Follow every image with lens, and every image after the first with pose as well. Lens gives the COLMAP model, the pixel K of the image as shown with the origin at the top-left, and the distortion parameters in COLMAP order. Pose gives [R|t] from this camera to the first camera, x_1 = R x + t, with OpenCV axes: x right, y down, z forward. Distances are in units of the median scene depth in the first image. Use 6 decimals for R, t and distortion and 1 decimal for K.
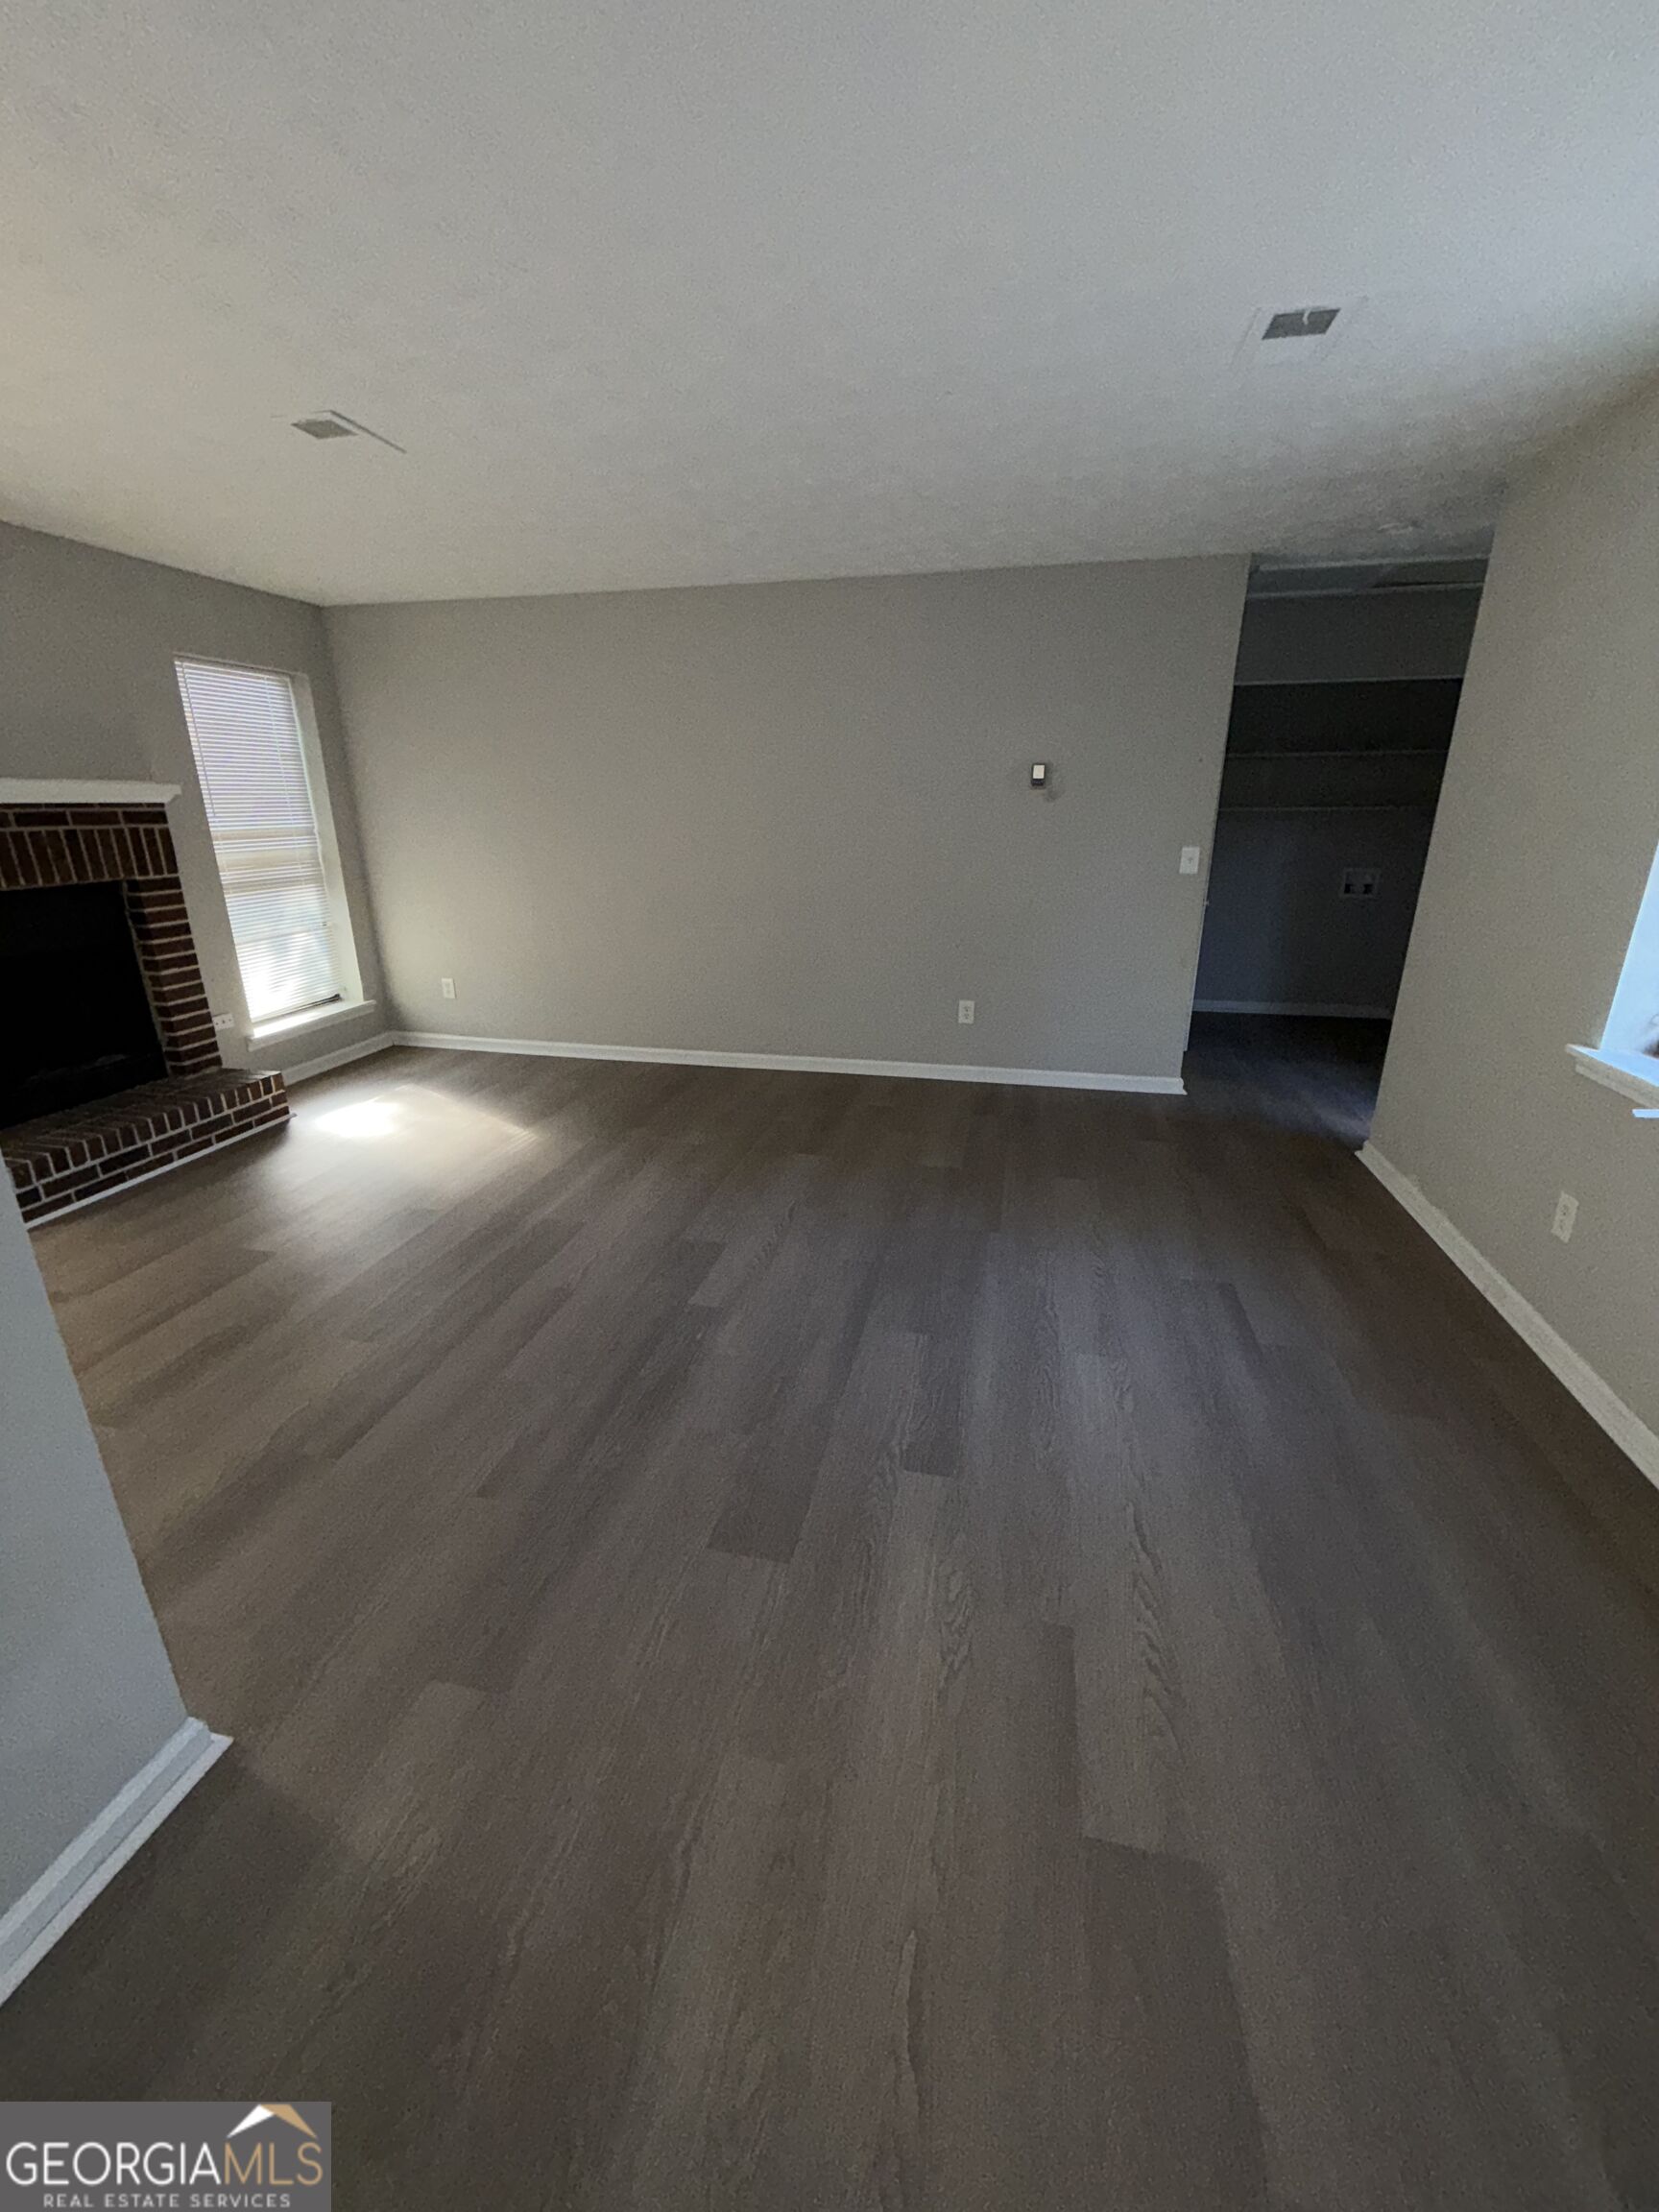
lens RADIAL K [[881.1, 0, 826.6], [0, 881.1, 1097.6], [0, 0, 1]] dist [-0.001292, -0.000333]
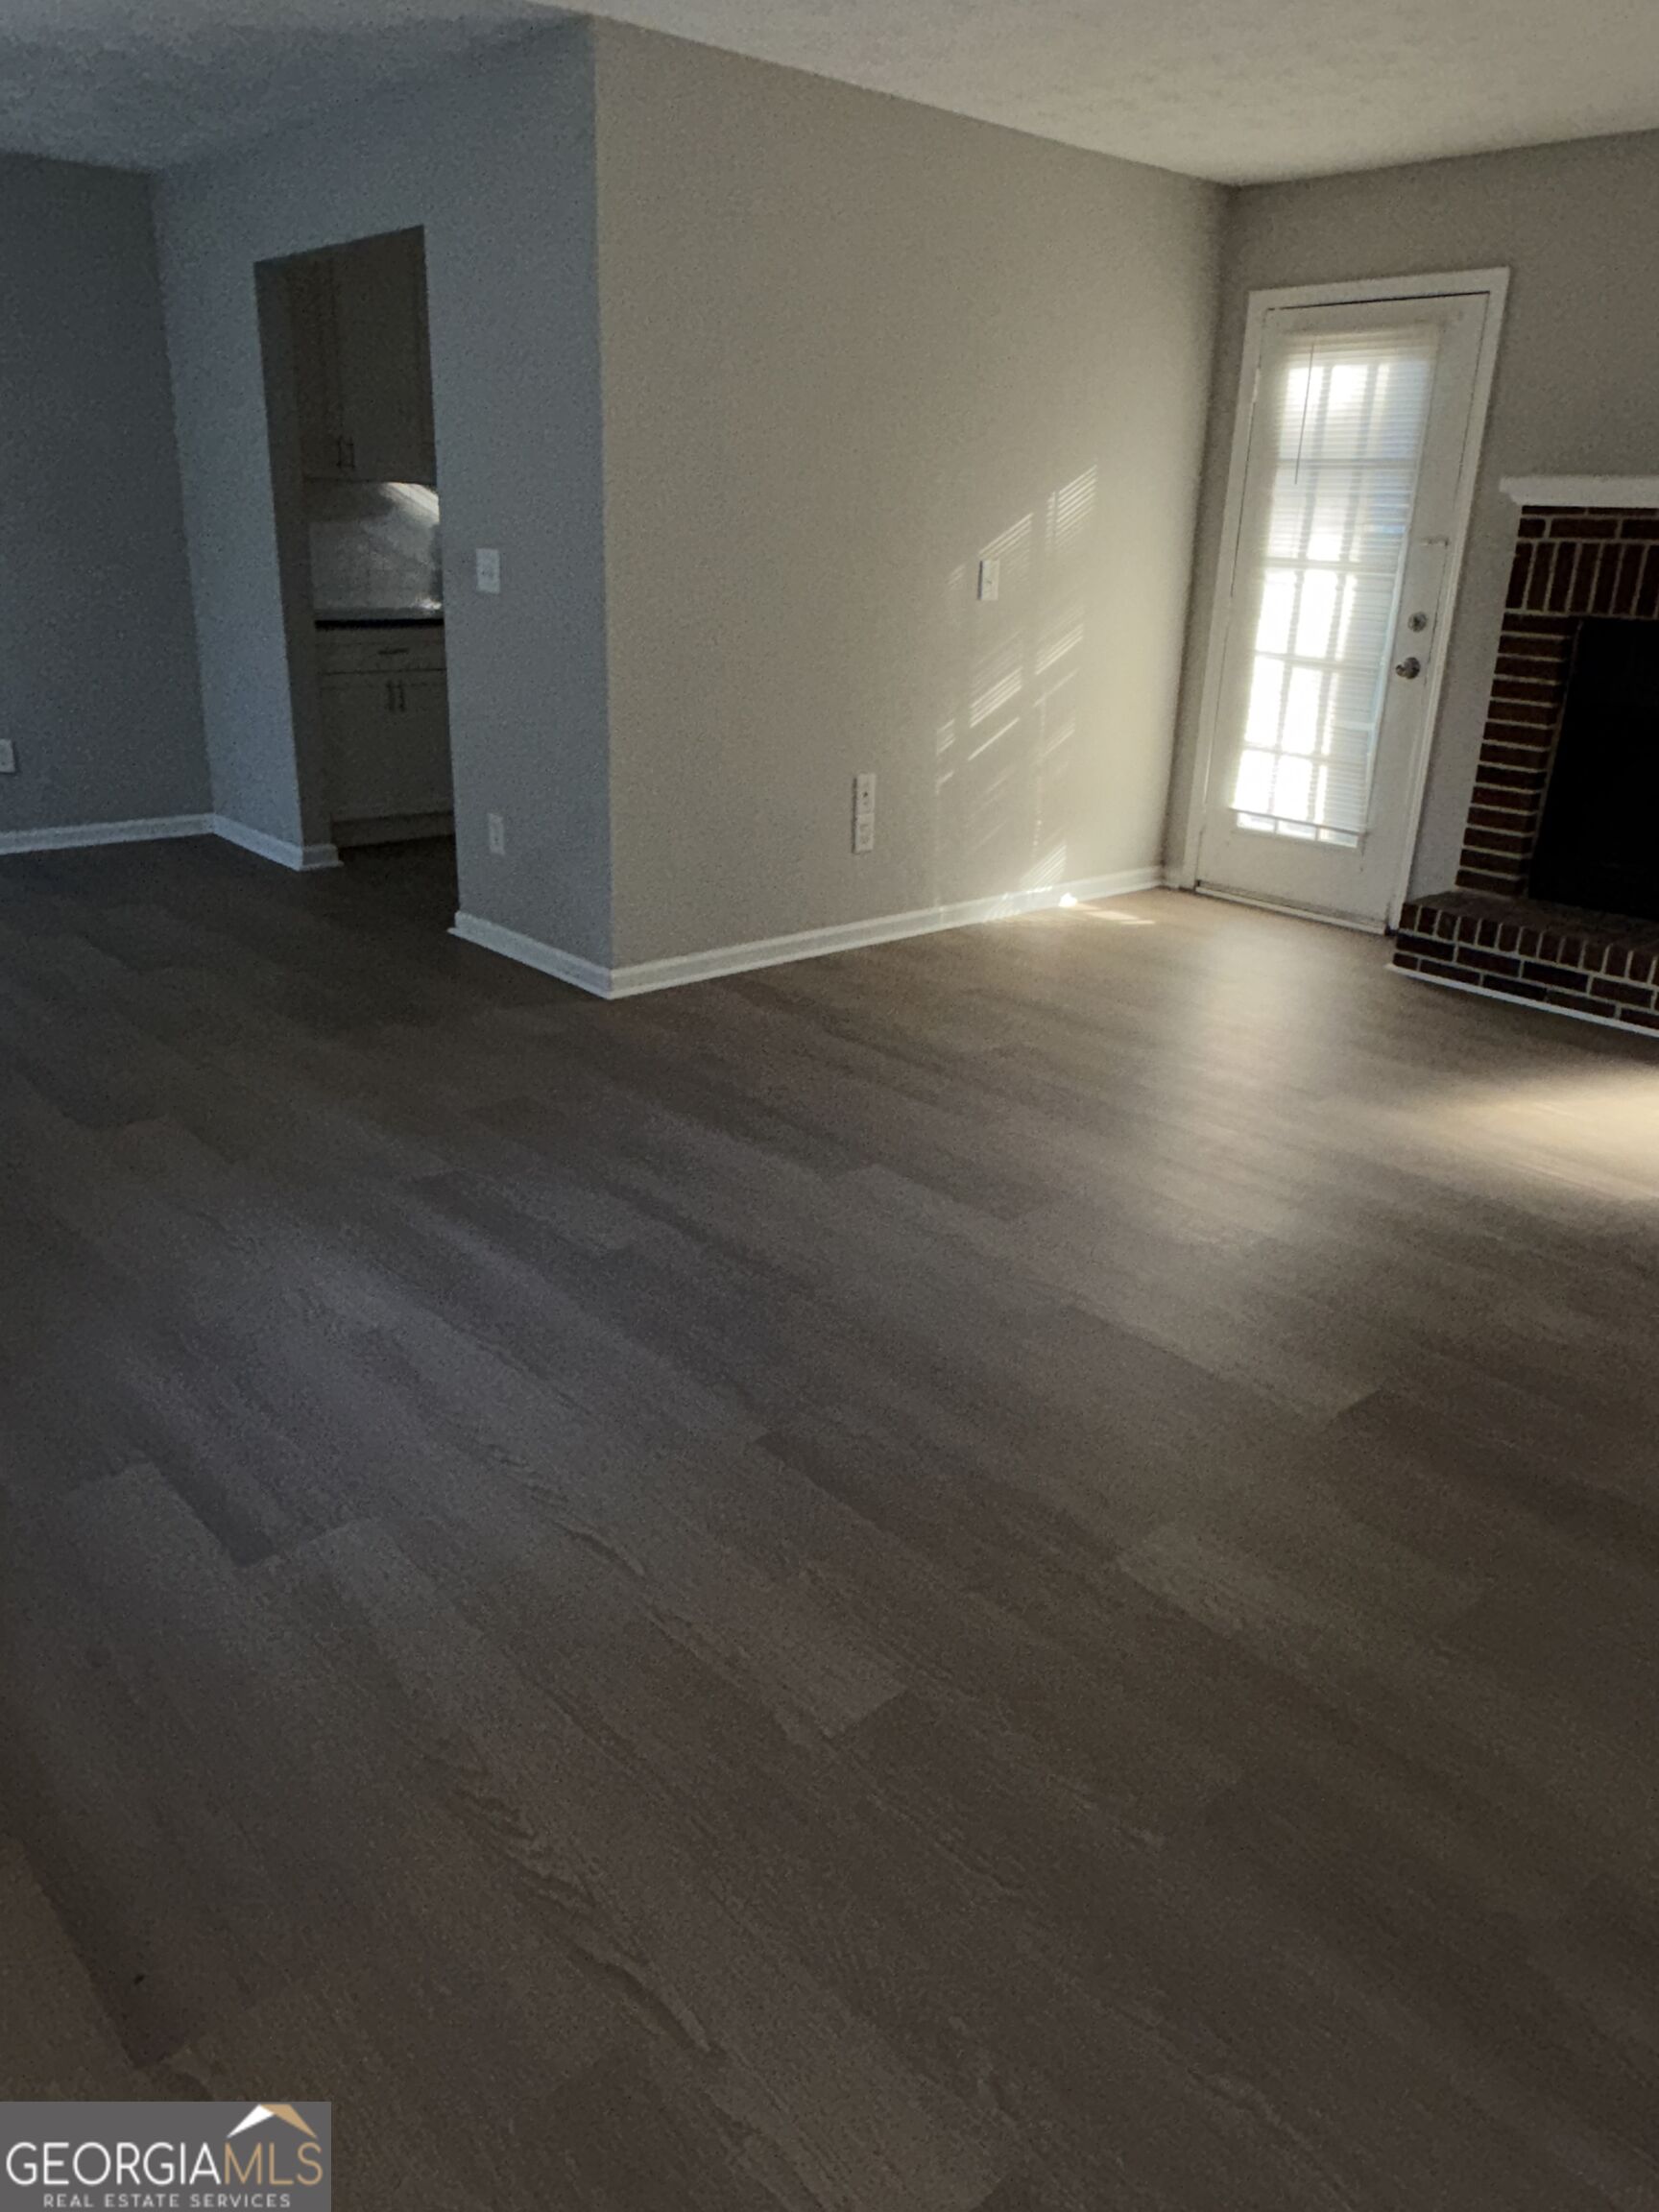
lens RADIAL K [[1554.9, 0, 820.8], [0, 1554.9, 1107.9], [0, 0, 1]] dist [-0.002057, -0.002742]
pose [[-0.584853, 0.272811, -0.763886, 0.583560], [-0.283857, 0.813361, 0.507809, -0.310464], [0.759850, 0.513828, -0.398257, 1.005690]]
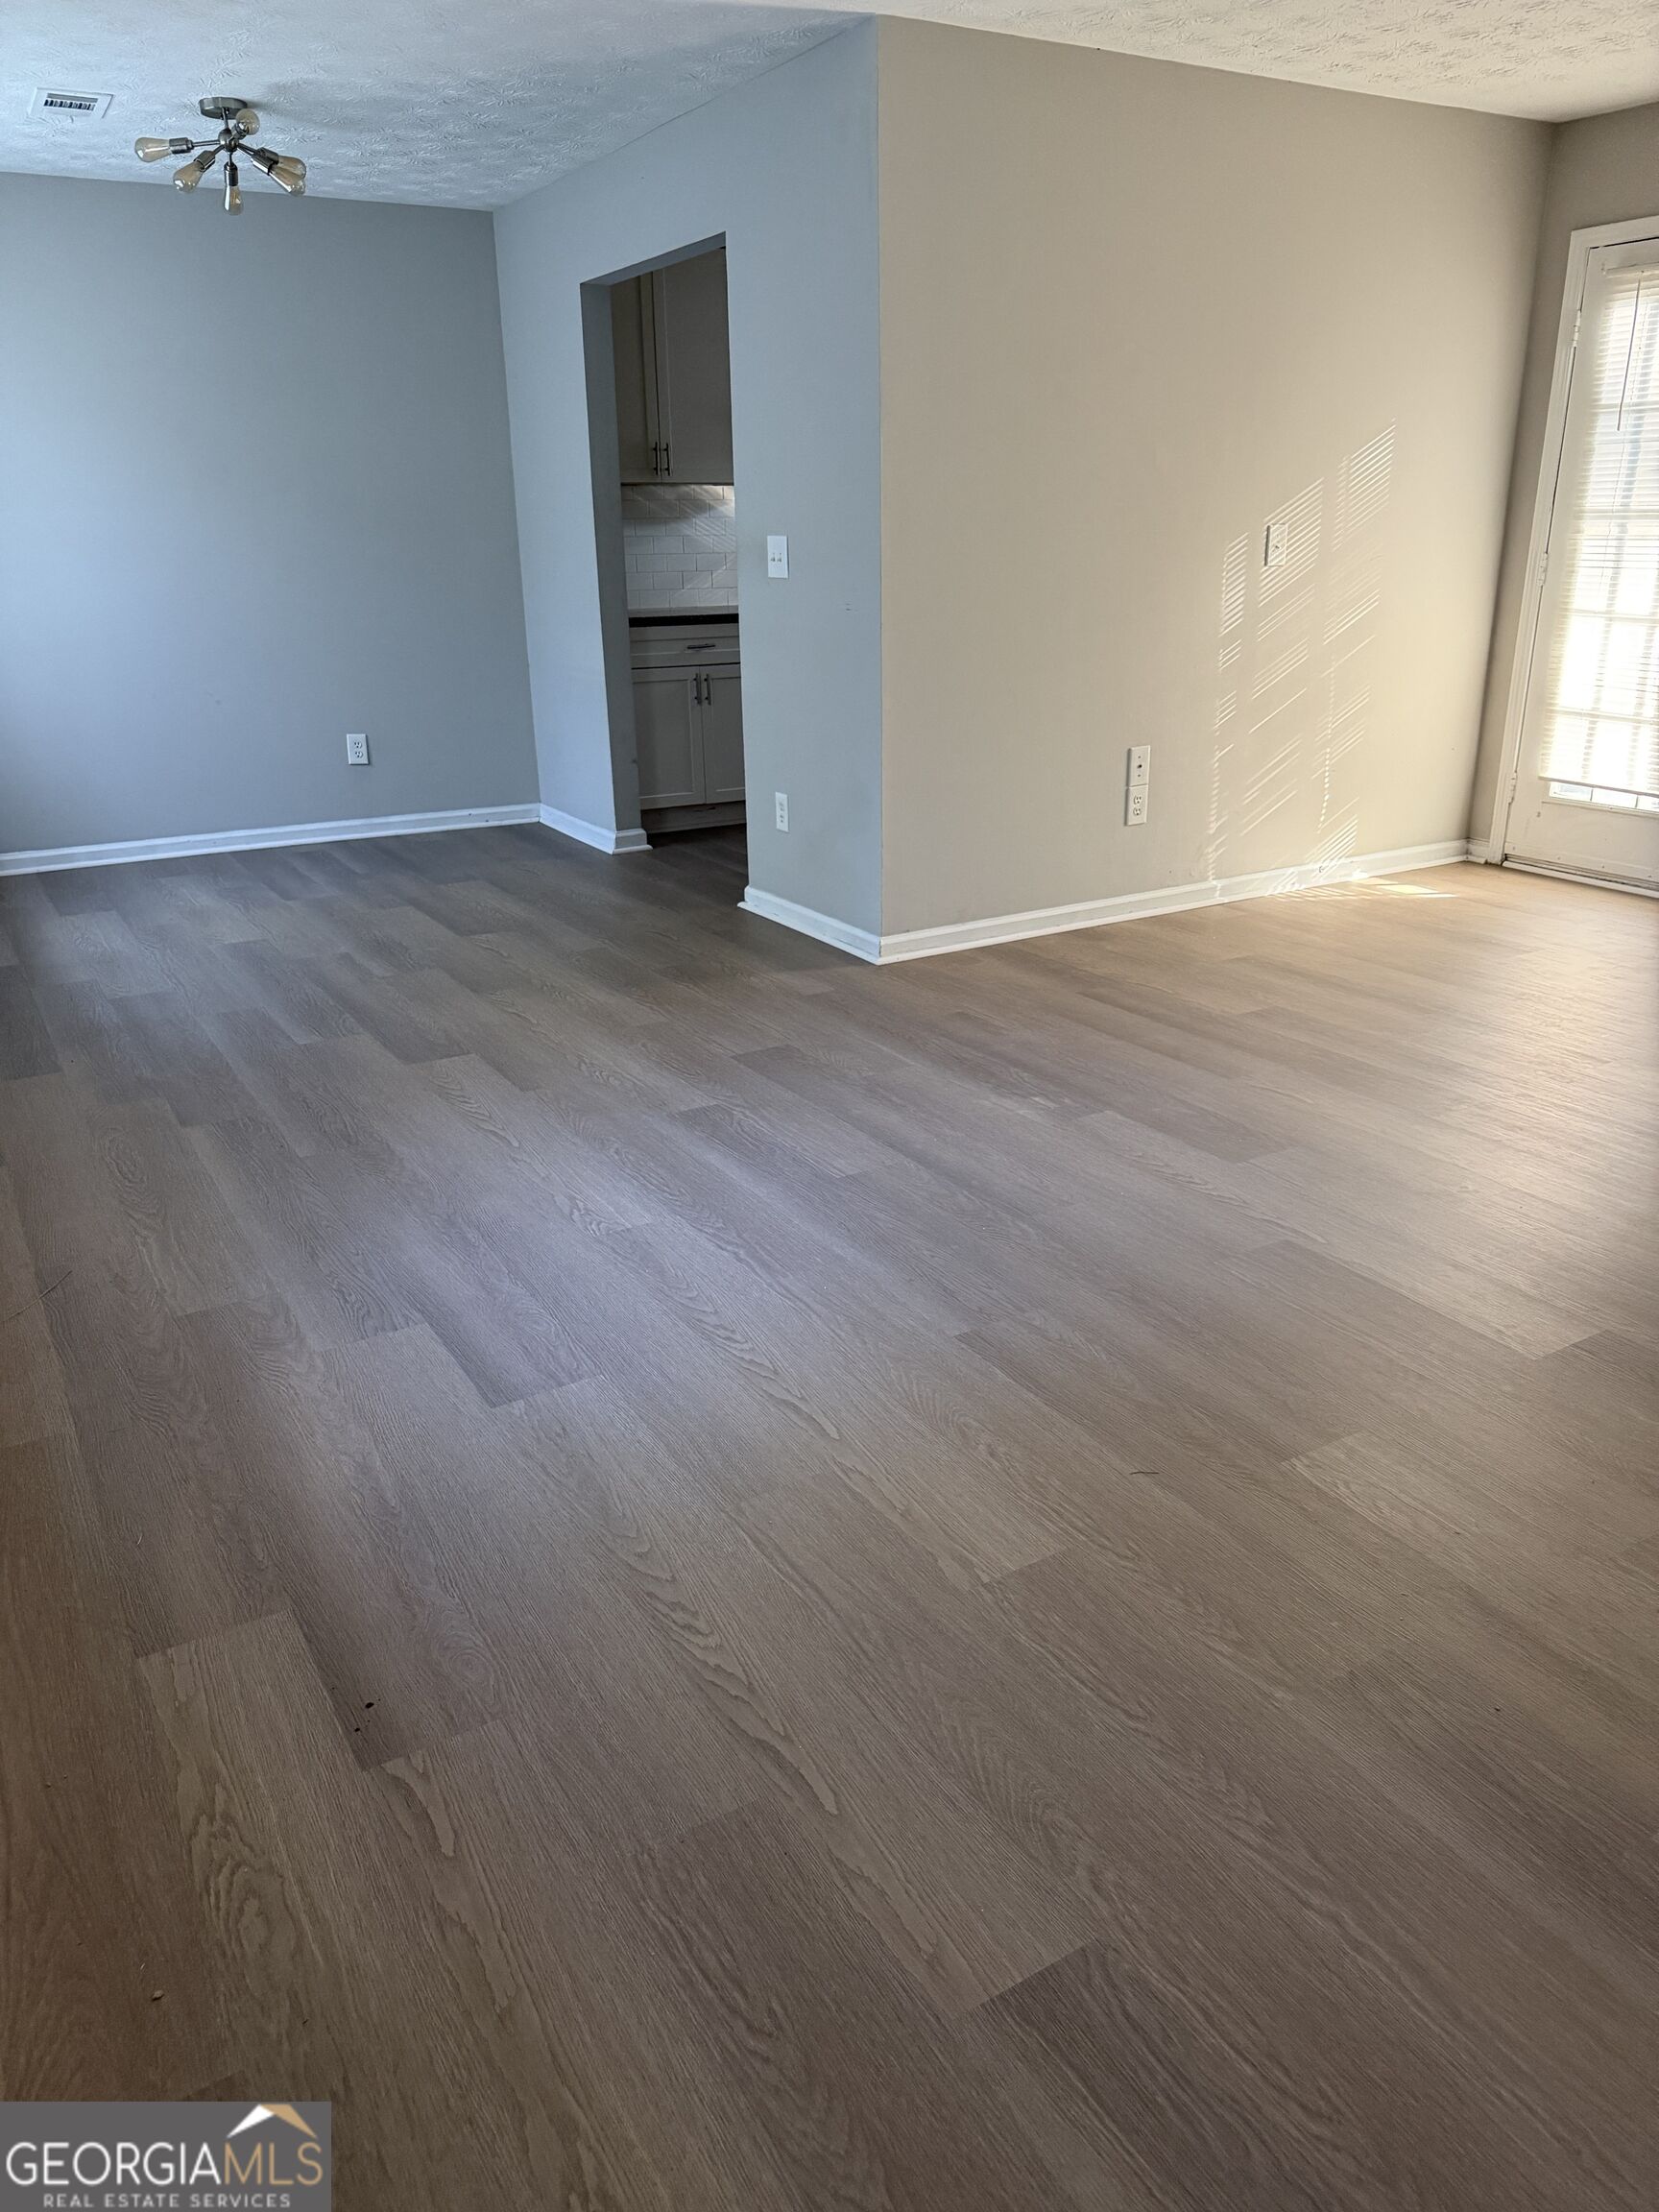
lens RADIAL K [[1549.2, 0, 829.5], [0, 1549.2, 1106.0], [0, 0, 1]] dist [0.081336, -0.094007]
pose [[-0.731890, 0.250173, -0.633837, 0.596923], [-0.198486, 0.811566, 0.549513, -0.314361], [0.651874, 0.527991, -0.544321, 1.081658]]
